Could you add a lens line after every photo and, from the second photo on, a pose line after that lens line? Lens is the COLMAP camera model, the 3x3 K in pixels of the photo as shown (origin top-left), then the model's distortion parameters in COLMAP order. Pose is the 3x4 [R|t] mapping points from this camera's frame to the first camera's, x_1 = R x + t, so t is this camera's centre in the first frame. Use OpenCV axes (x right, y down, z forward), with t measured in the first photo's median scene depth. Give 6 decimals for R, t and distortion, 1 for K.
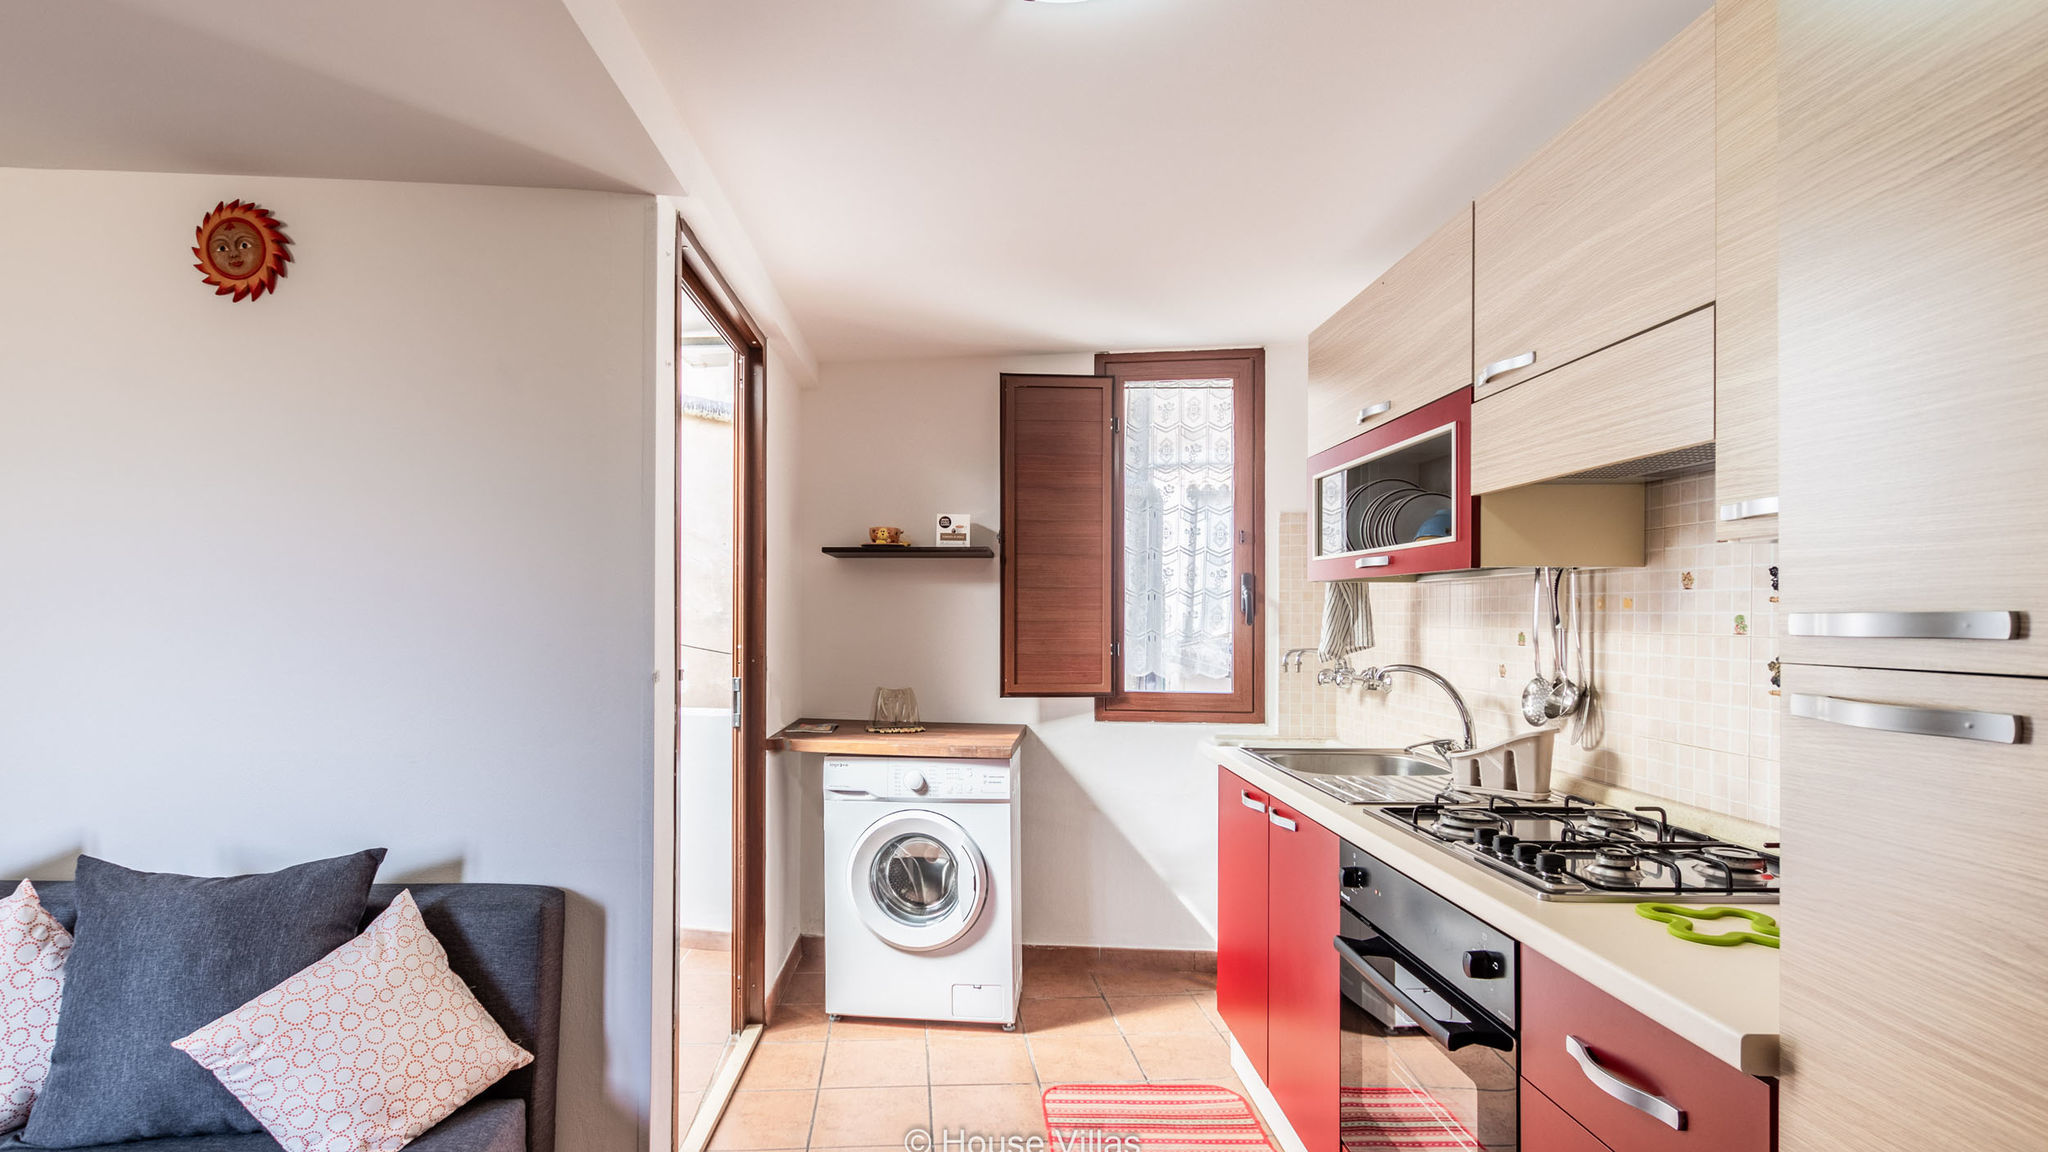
lens RADIAL K [[971.6, 0, 957.7], [0, 971.6, 626.0], [0, 0, 1]] dist [0.000004, -0.000277]
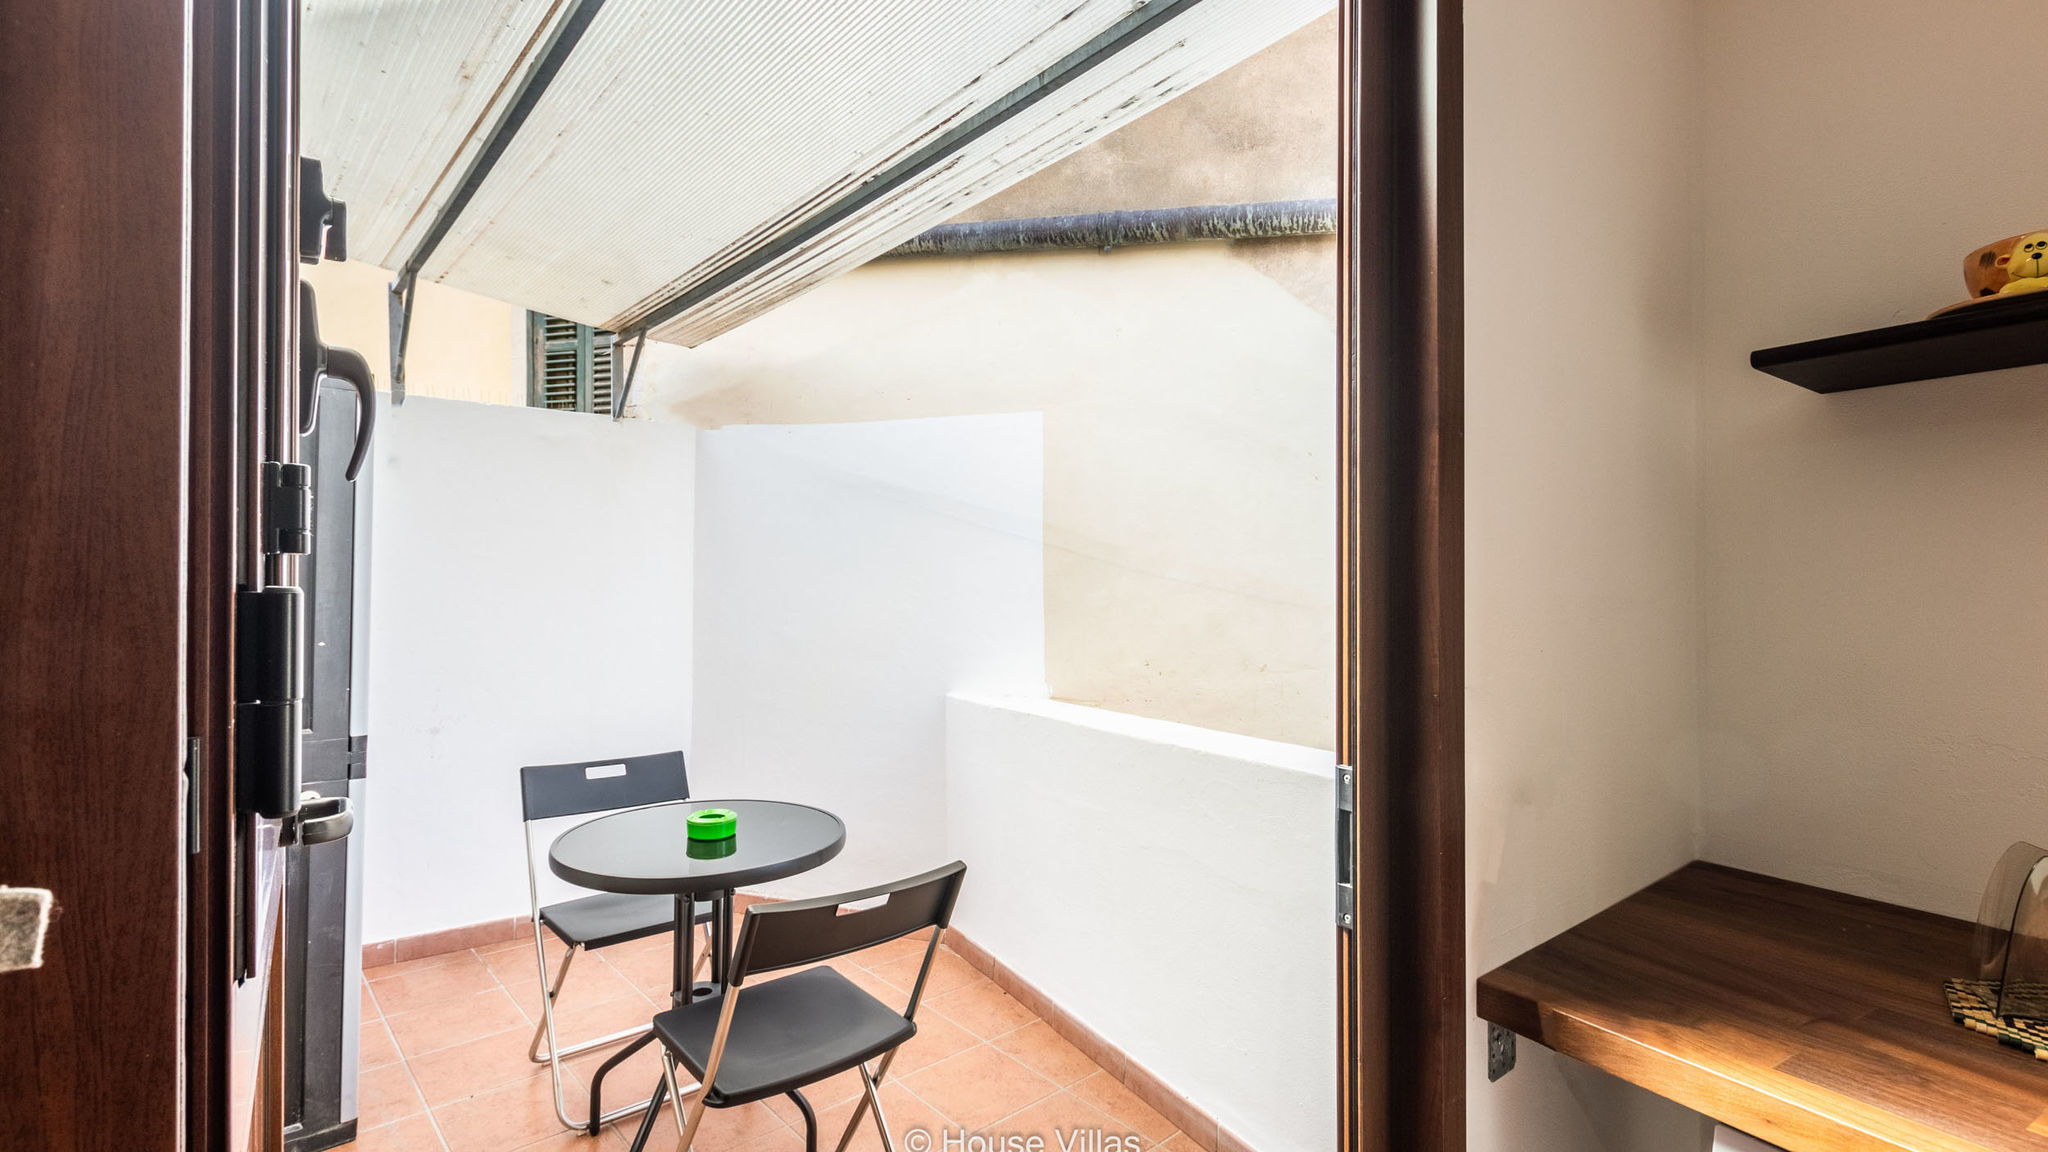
lens RADIAL K [[951.7, 0, 1025.8], [0, 951.7, 619.2], [0, 0, 1]] dist [0.021942, -0.018576]
pose [[0.642457, 0.020599, -0.766045, -0.069604], [-0.011812, 0.999786, 0.016978, 0.005334], [0.766231, -0.001859, 0.642563, 0.768362]]
